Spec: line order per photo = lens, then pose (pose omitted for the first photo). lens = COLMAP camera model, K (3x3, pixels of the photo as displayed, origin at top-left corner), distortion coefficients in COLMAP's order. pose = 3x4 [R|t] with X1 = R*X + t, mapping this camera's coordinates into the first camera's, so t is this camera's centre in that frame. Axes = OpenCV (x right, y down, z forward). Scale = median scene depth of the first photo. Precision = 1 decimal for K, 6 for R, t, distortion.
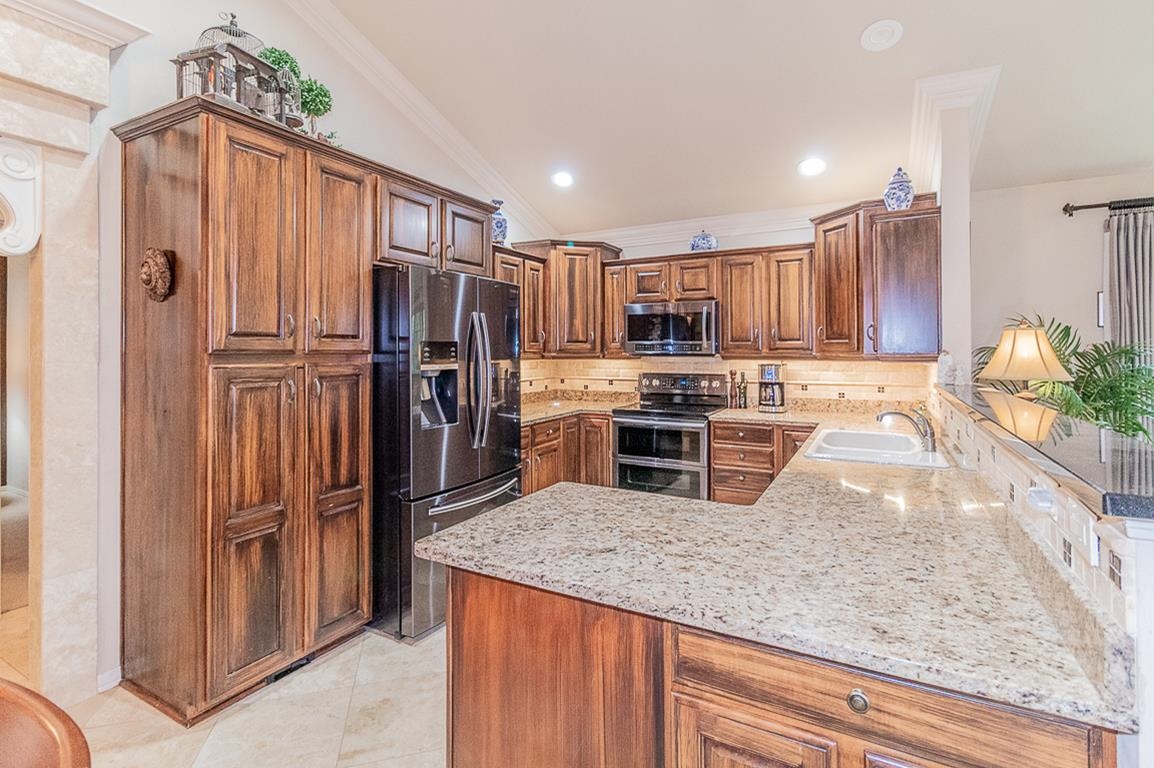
lens RADIAL K [[542.7, 0, 579.2], [0, 542.7, 349.7], [0, 0, 1]] dist [0.002443, 0.000144]
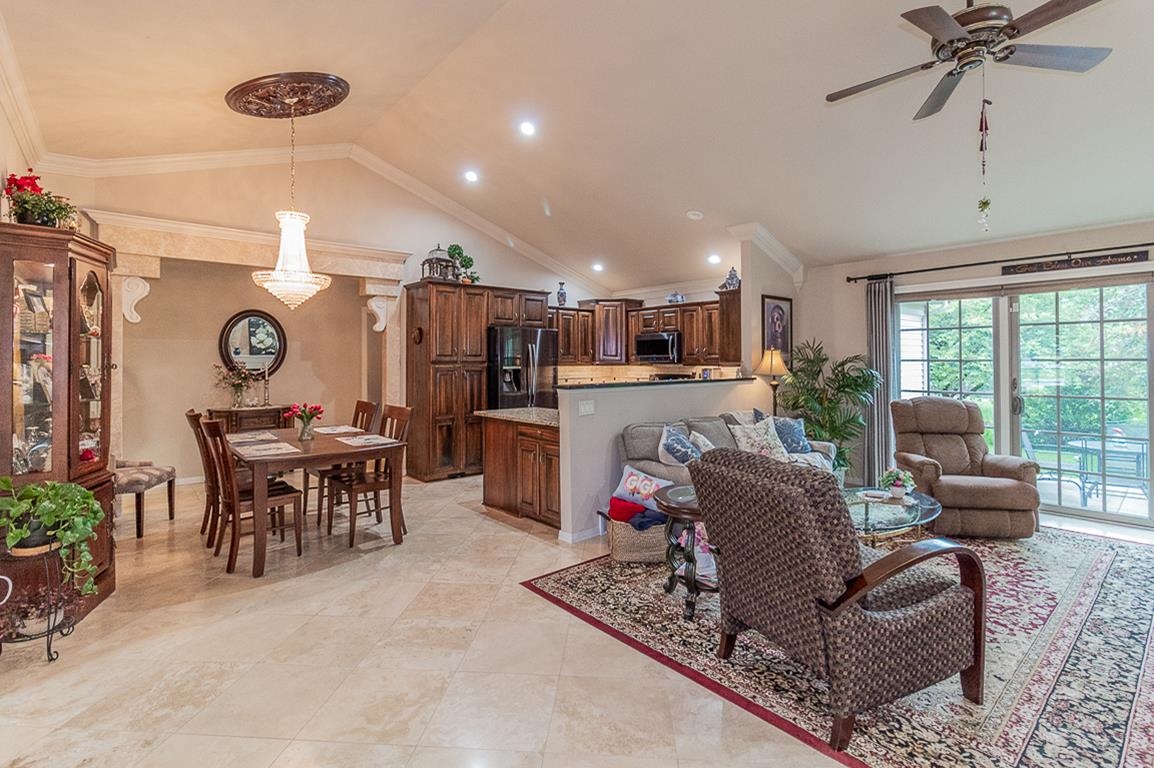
lens RADIAL K [[538.0, 0, 576.8], [0, 538.0, 358.1], [0, 0, 1]] dist [0.001903, -0.000498]
pose [[0.936962, -0.002470, -0.349422, 0.615077], [0.001643, 0.999995, -0.002663, -0.003195], [0.349427, 0.001921, 0.936962, -0.832173]]
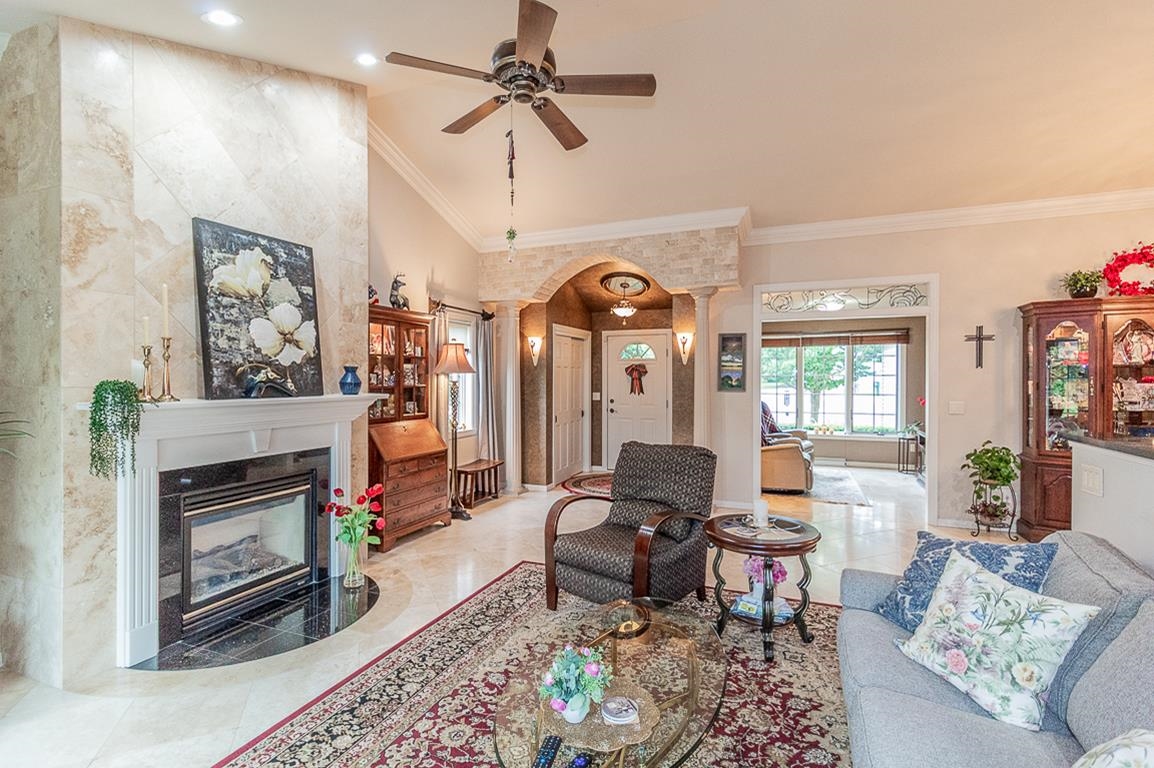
lens RADIAL K [[537.4, 0, 577.0], [0, 537.4, 384.0], [0, 0, 1]] dist [0.000218, 0.000178]
pose [[-0.993039, 0.003254, -0.117741, 0.868671], [0.001769, 0.999918, 0.012714, -0.022438], [0.117772, 0.012417, -0.992963, 0.726294]]
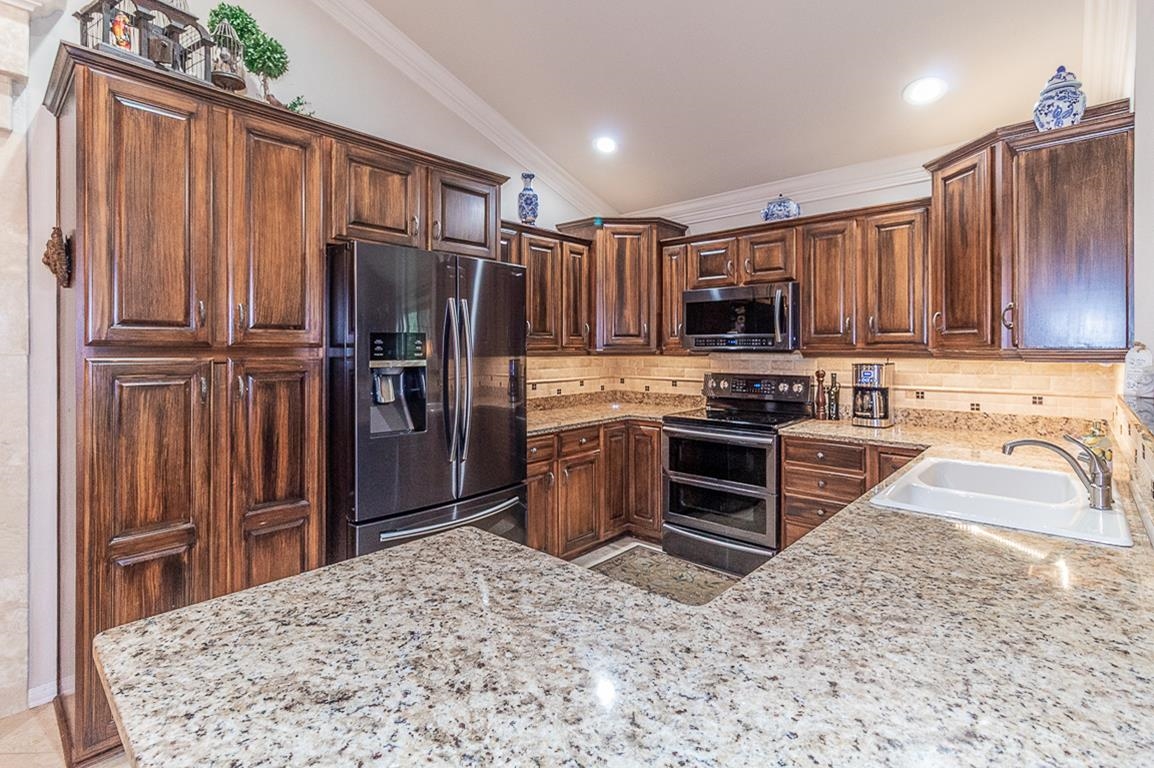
lens RADIAL K [[540.0, 0, 579.0], [0, 540.0, 352.4], [0, 0, 1]] dist [0.002005, 0.000418]
pose [[0.972352, 0.003084, -0.233500, 0.146793], [-0.001024, 0.999959, 0.008946, 0.005277], [0.233519, -0.008460, 0.972316, 0.185468]]
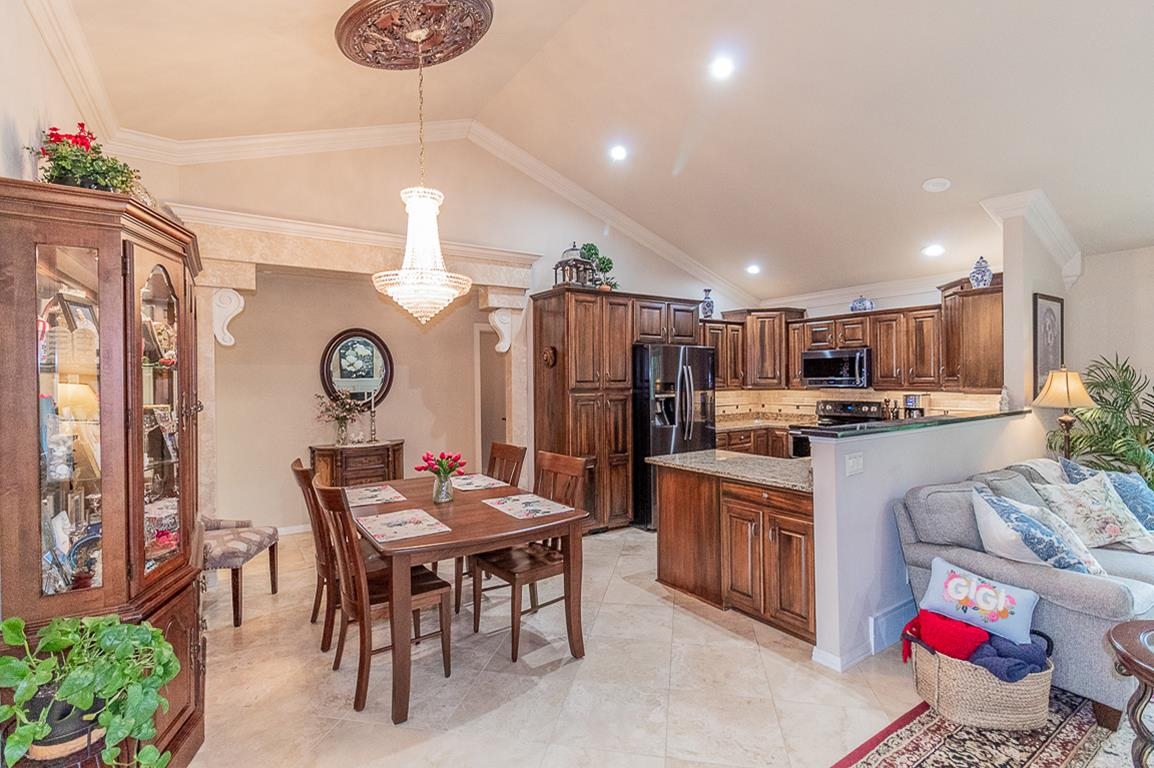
lens RADIAL K [[537.4, 0, 577.0], [0, 537.4, 384.0], [0, 0, 1]] dist [0.000218, 0.000178]
pose [[0.888844, -0.003790, -0.458194, 0.245049], [0.009875, 0.999892, 0.010886, -0.024102], [0.458103, -0.014201, 0.888785, -0.607033]]
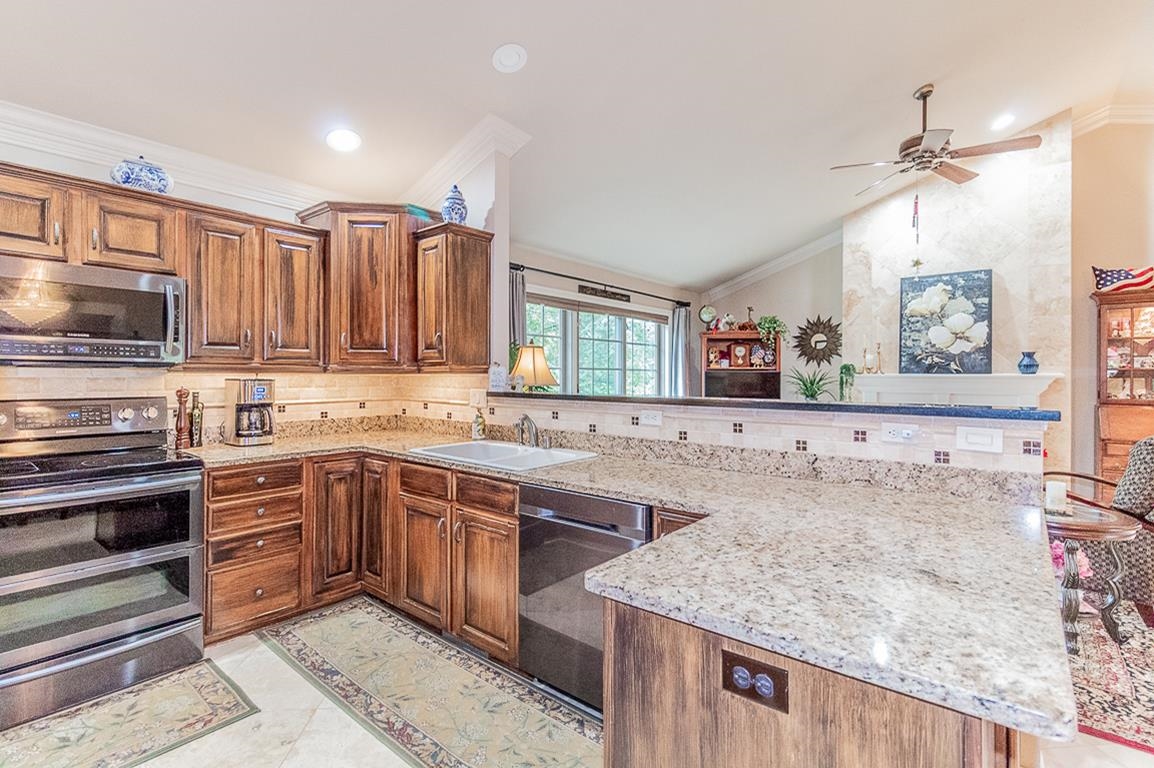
lens RADIAL K [[534.5, 0, 580.3], [0, 534.5, 375.7], [0, 0, 1]] dist [-0.001118, 0.000201]
pose [[0.179956, 0.004509, 0.983664, -0.301038], [-0.004922, 0.999981, -0.003684, 0.024440], [-0.983662, -0.004179, 0.179975, 0.483934]]
